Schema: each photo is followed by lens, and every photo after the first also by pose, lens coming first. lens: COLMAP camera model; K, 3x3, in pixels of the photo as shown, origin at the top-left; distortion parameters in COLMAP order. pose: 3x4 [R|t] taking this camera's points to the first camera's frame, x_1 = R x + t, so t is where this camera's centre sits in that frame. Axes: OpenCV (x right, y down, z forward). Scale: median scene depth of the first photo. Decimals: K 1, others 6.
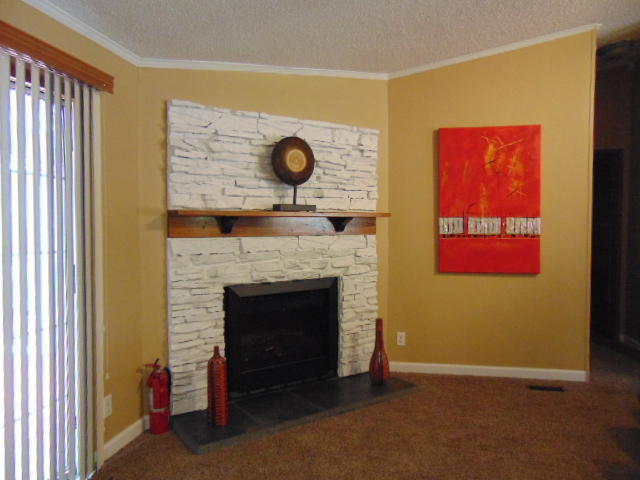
lens RADIAL K [[479.3, 0, 319.9], [0, 479.3, 238.1], [0, 0, 1]] dist [0.002147, 0.000111]
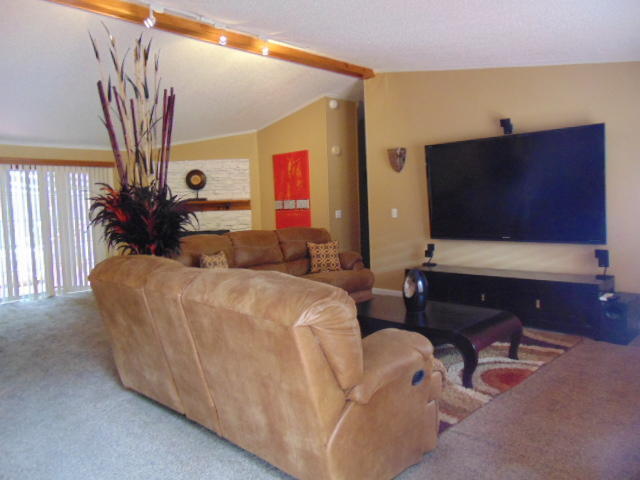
lens RADIAL K [[479.3, 0, 320.7], [0, 479.3, 239.6], [0, 0, 1]] dist [0.002147, 0.000111]
pose [[0.800091, 0.025052, -0.599356, 1.608669], [0.015273, 0.997953, 0.062101, -0.002996], [0.599685, -0.058841, 0.798070, -0.468352]]
